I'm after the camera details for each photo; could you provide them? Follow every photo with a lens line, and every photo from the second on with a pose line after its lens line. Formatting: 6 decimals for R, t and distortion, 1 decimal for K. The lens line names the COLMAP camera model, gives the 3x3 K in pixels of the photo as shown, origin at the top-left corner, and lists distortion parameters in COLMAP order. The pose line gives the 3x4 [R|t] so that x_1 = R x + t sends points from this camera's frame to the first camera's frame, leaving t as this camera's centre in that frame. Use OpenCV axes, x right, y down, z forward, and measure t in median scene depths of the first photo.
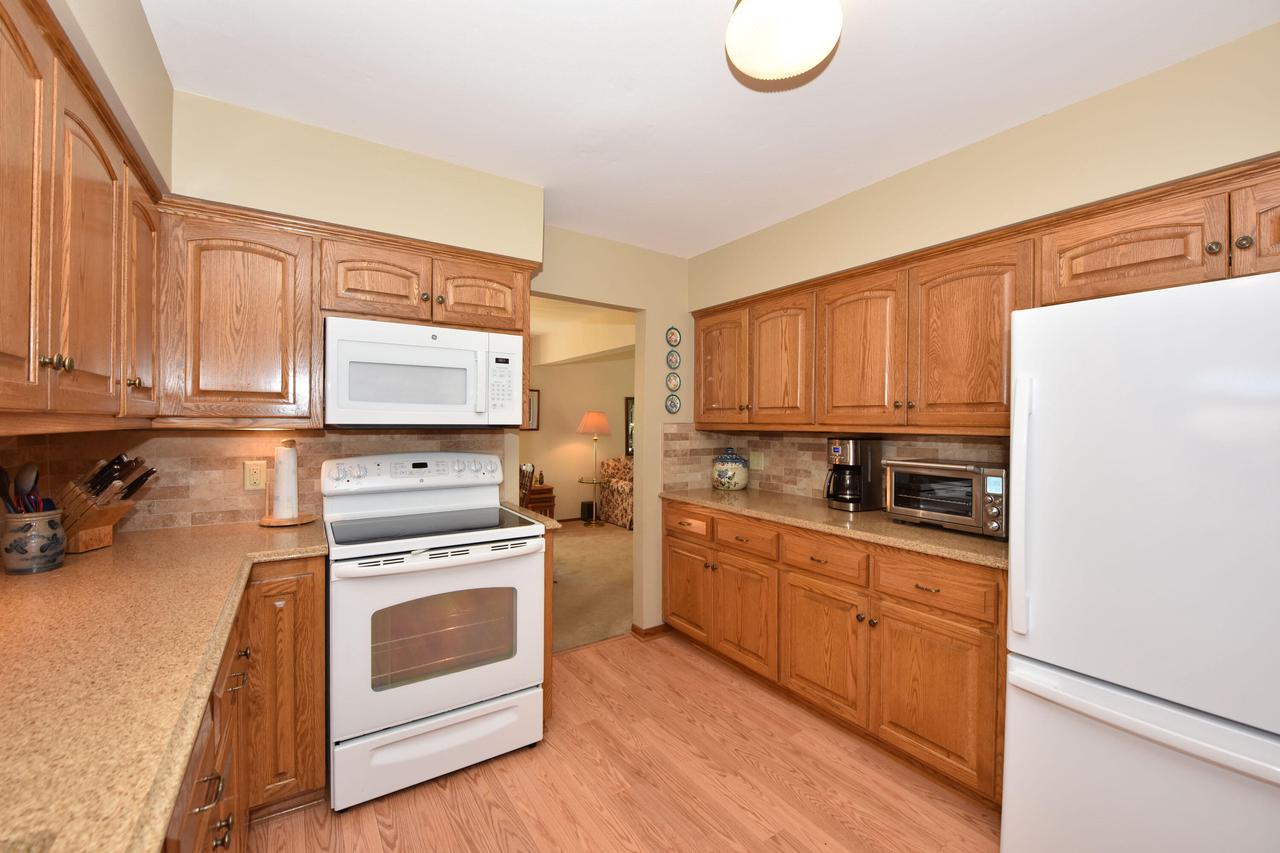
lens RADIAL K [[508.8, 0, 639.8], [0, 508.8, 424.3], [0, 0, 1]] dist [-0.015926, -0.002313]
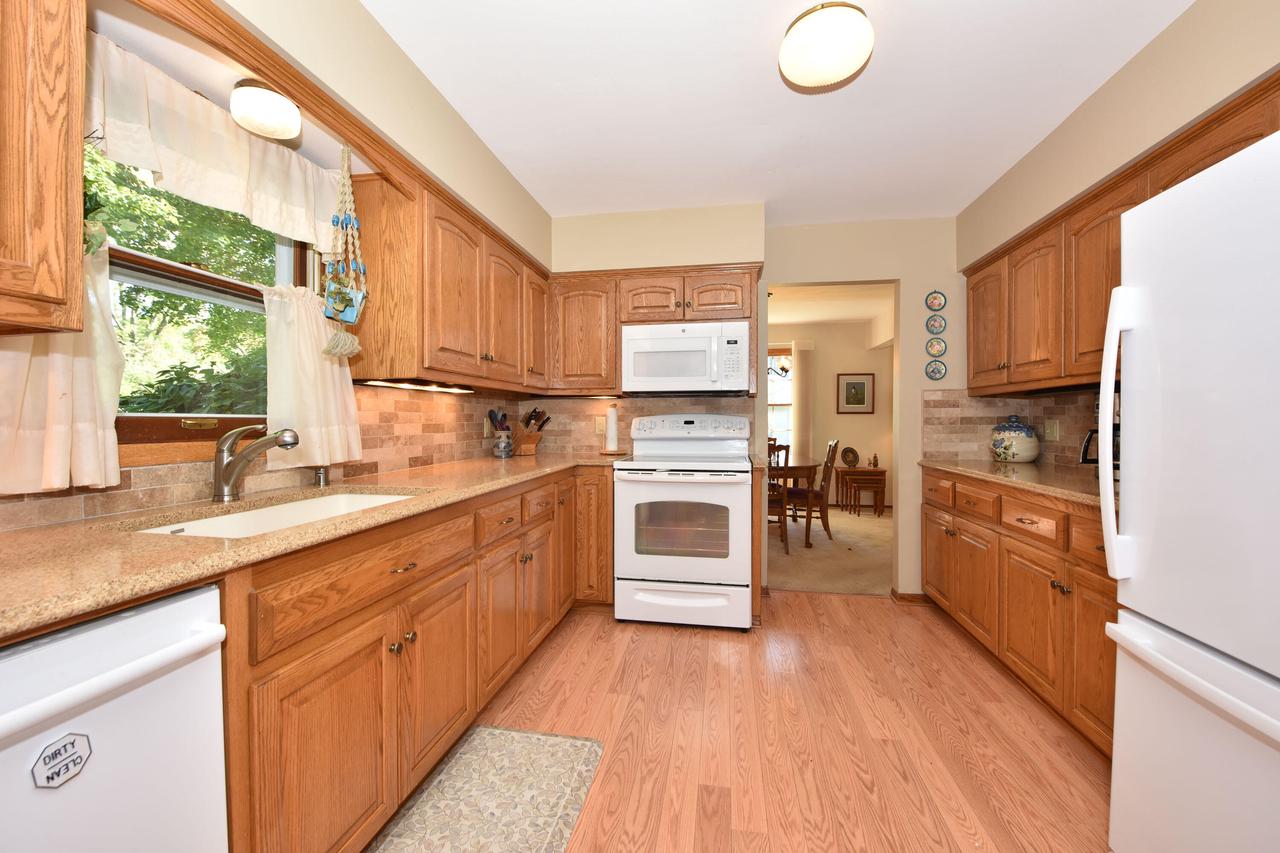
lens RADIAL K [[508.8, 0, 640.2], [0, 508.8, 423.5], [0, 0, 1]] dist [-0.015926, -0.002313]
pose [[0.721183, -0.003006, -0.692738, 0.497961], [0.003610, 0.999993, -0.000581, 0.092099], [0.692735, -0.002082, 0.721189, -0.135992]]
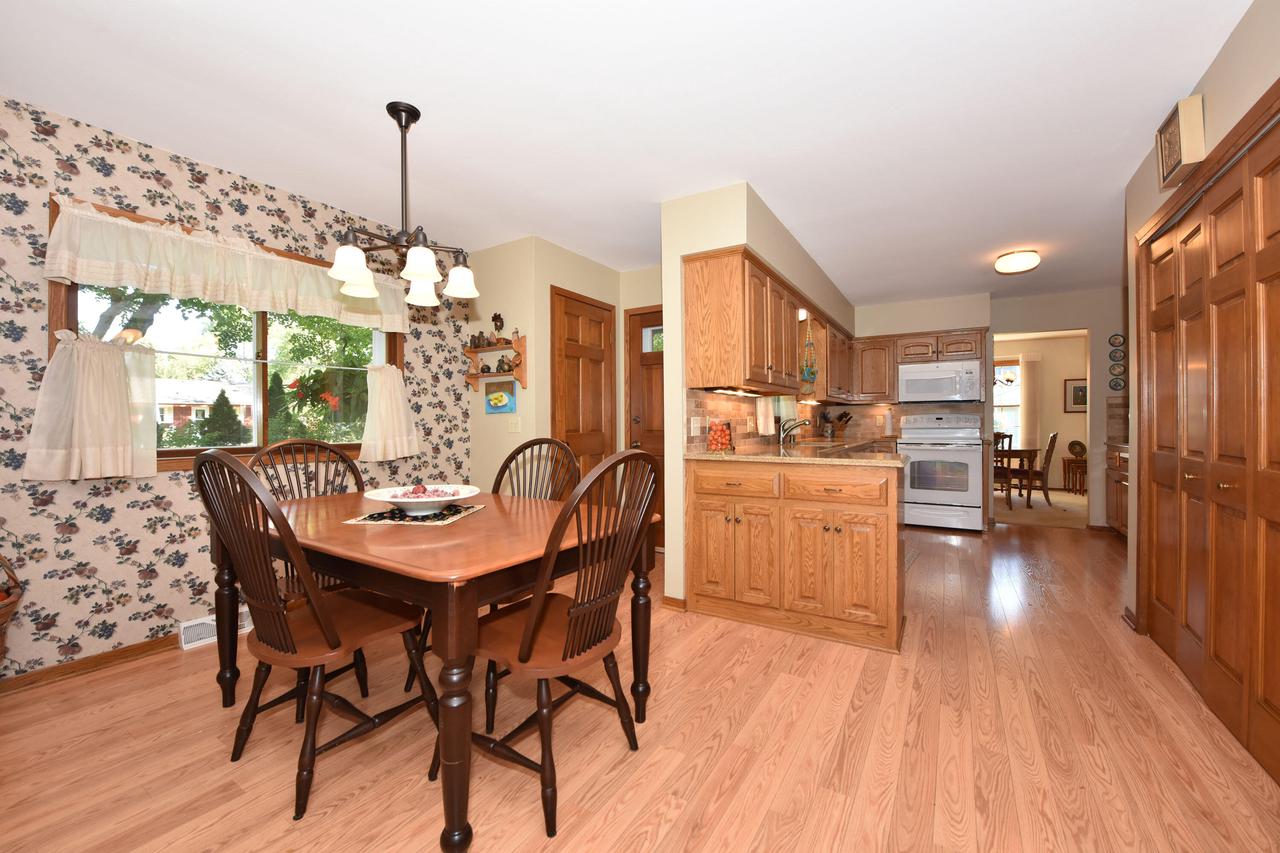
lens RADIAL K [[508.8, 0, 638.8], [0, 508.8, 424.0], [0, 0, 1]] dist [-0.015926, -0.002313]
pose [[0.412727, -0.008057, -0.910819, 1.280580], [0.004312, 0.999967, -0.006891, 0.127978], [0.910845, -0.001083, 0.412748, -1.421117]]
